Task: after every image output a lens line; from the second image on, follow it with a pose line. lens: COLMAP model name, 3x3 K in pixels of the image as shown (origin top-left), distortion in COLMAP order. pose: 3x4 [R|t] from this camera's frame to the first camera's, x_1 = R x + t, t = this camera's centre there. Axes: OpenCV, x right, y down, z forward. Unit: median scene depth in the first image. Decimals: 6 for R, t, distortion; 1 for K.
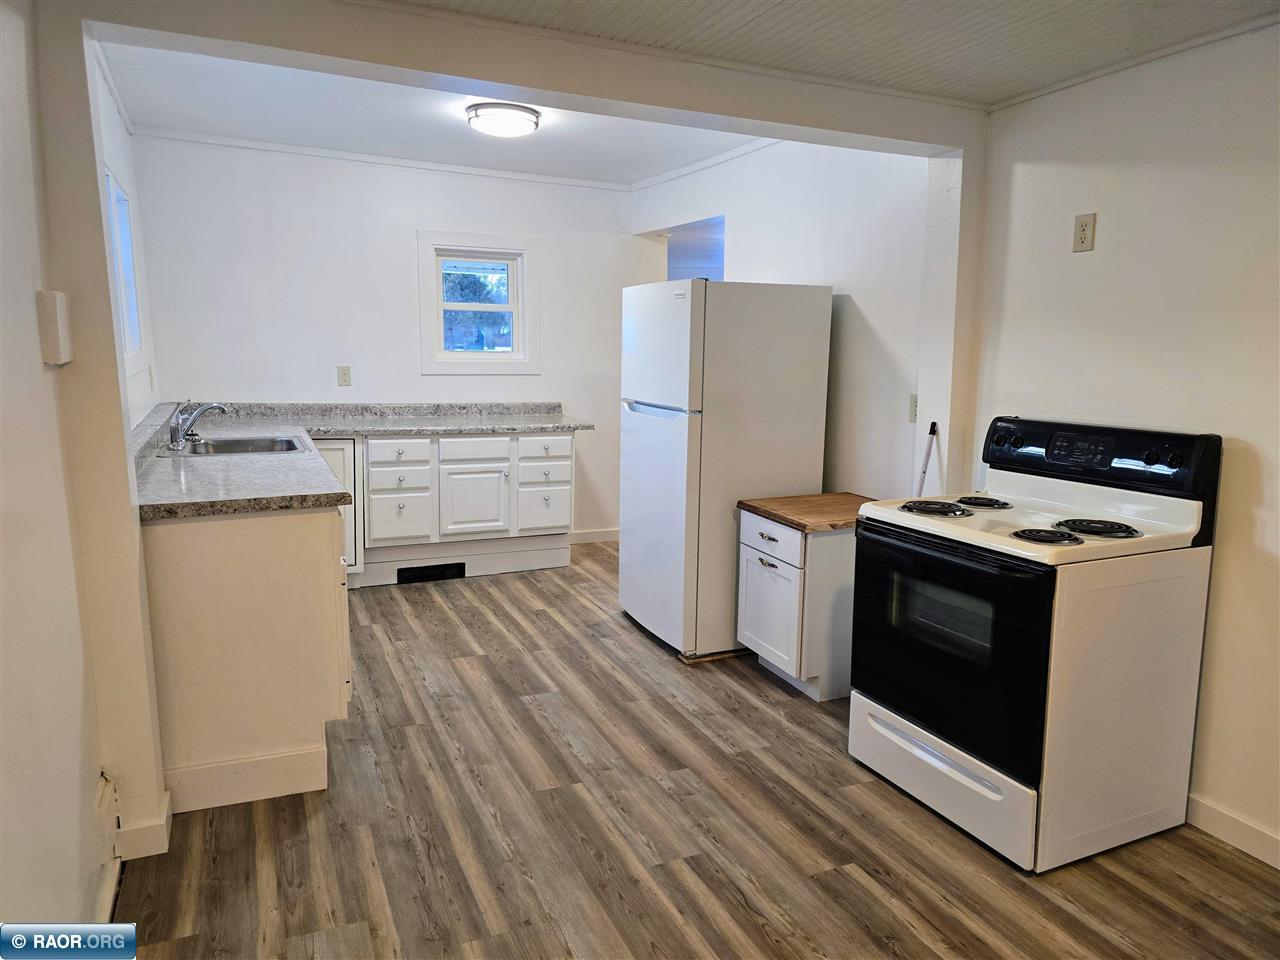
lens RADIAL K [[860.9, 0, 639.6], [0, 860.9, 480.7], [0, 0, 1]] dist [0.020487, -0.005532]
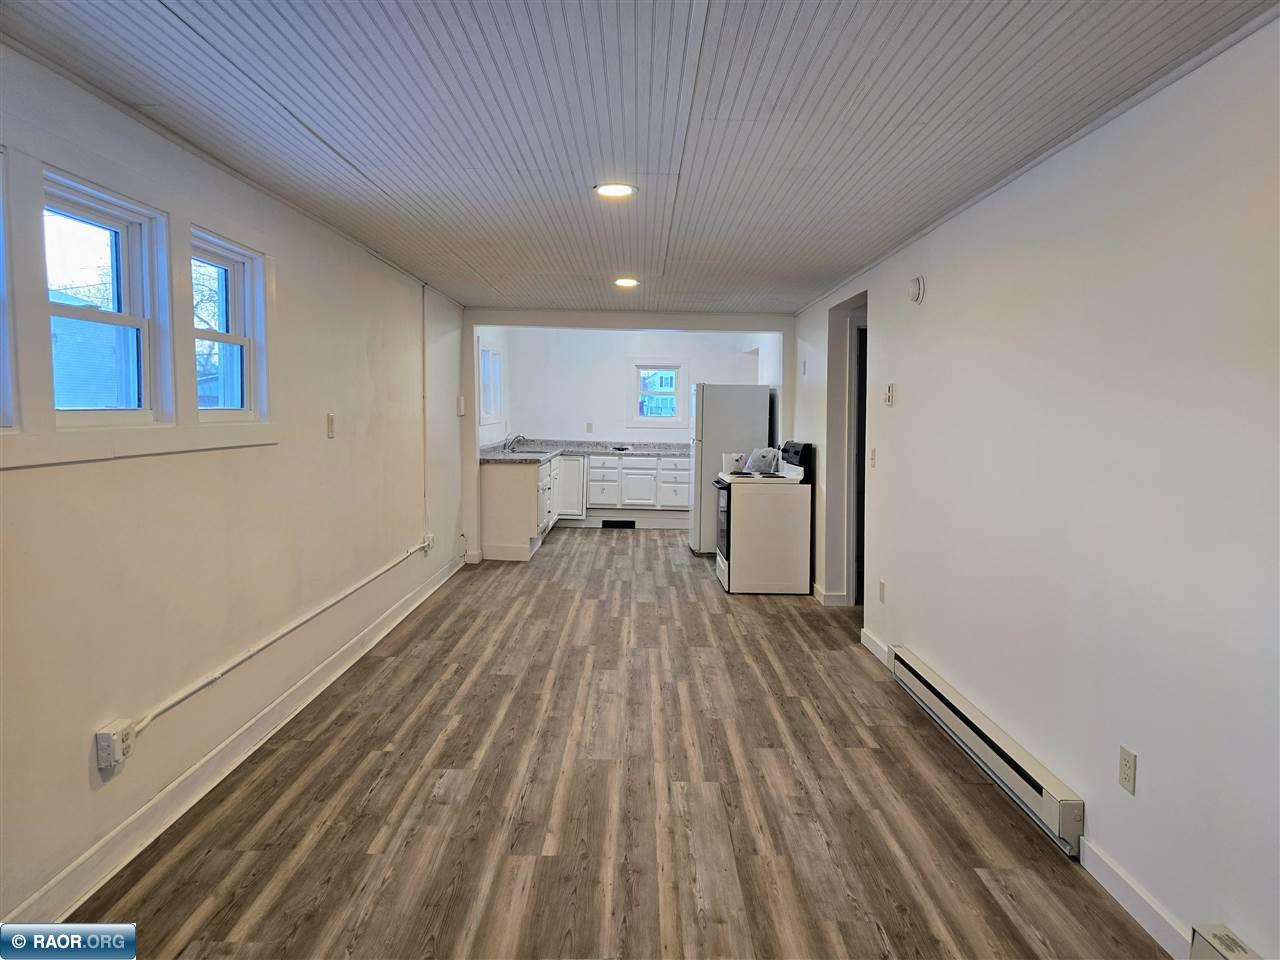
lens RADIAL K [[860.9, 0, 640.6], [0, 860.9, 476.2], [0, 0, 1]] dist [0.020487, -0.005532]
pose [[0.907661, 0.030605, -0.418588, 0.653355], [-0.067589, 0.994979, -0.073812, 0.141741], [0.414227, 0.095288, 0.905172, -0.825169]]
